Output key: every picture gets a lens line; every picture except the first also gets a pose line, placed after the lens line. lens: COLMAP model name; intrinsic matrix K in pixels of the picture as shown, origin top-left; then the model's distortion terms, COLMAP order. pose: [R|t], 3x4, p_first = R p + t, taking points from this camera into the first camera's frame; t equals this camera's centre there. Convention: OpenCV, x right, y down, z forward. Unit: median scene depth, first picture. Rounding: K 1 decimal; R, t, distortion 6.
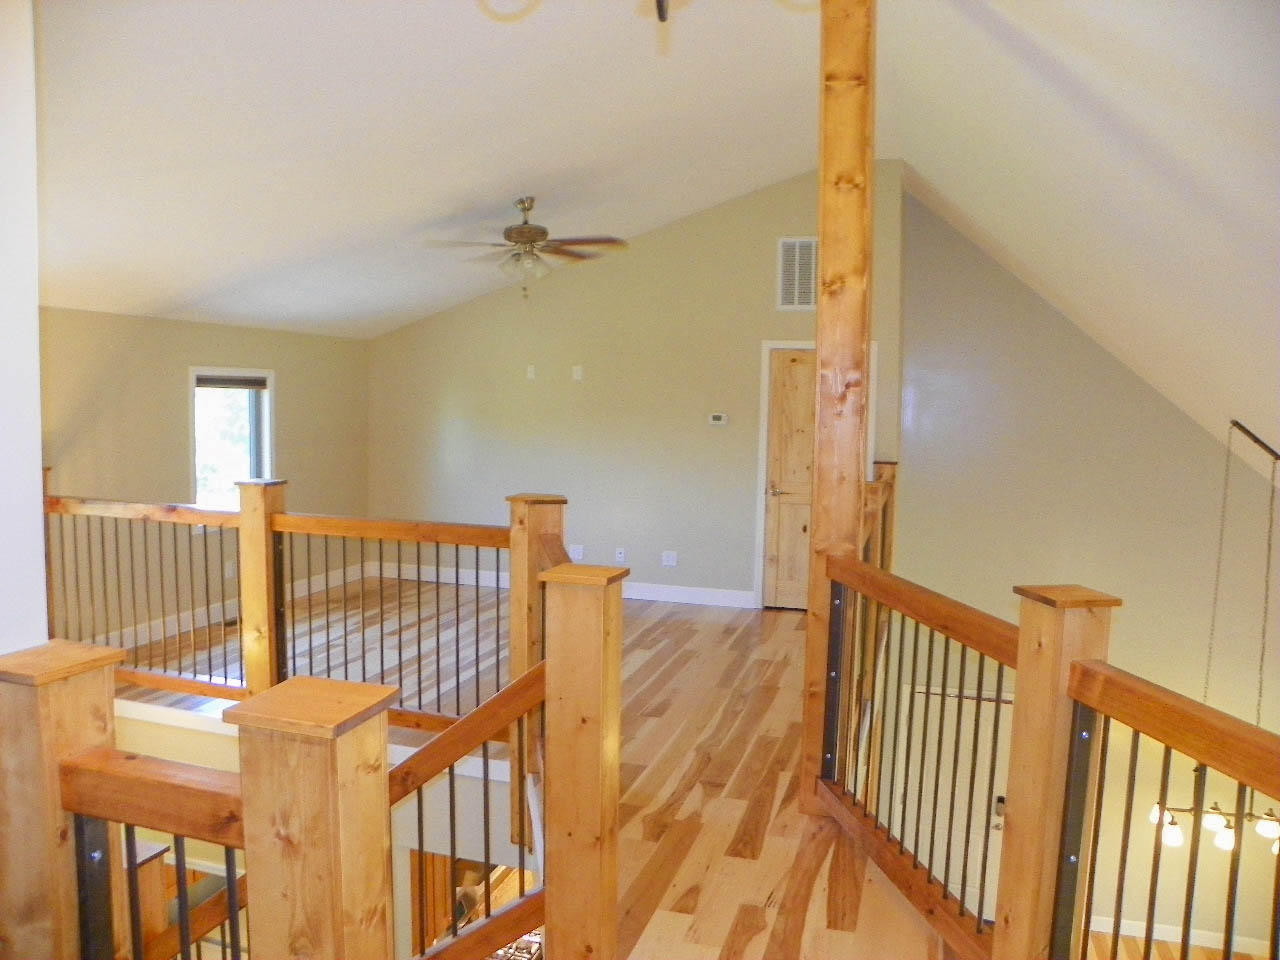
lens RADIAL K [[952.3, 0, 636.8], [0, 952.3, 483.1], [0, 0, 1]] dist [-0.116669, 0.002790]
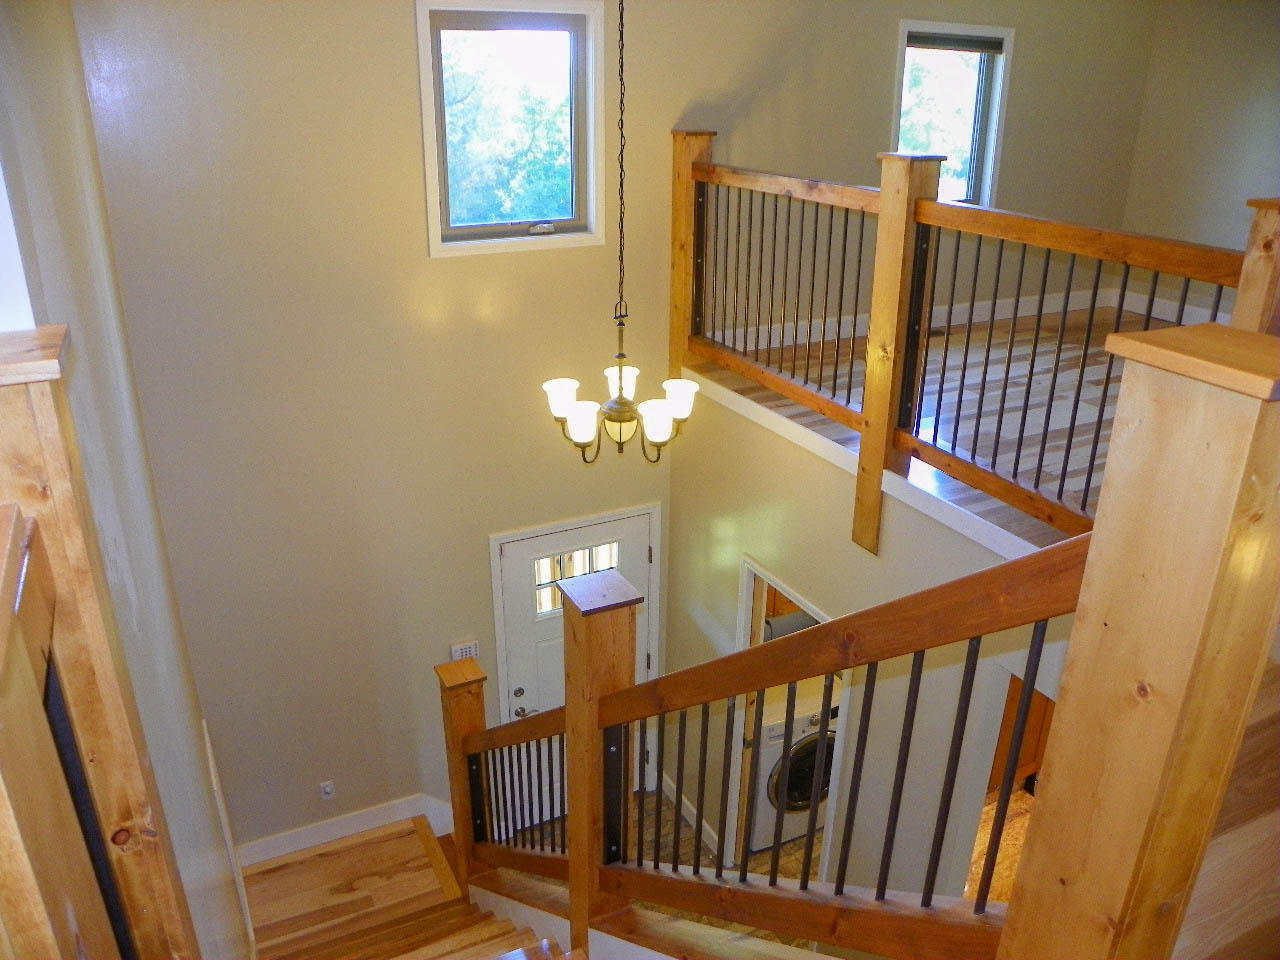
lens RADIAL K [[976.2, 0, 637.9], [0, 976.2, 482.4], [0, 0, 1]] dist [-0.159830, 0.110392]
pose [[0.700369, 0.262595, -0.663723, 0.017755], [-0.055110, 0.946986, 0.316513, 0.016600], [0.711651, -0.185098, 0.677711, 0.256292]]
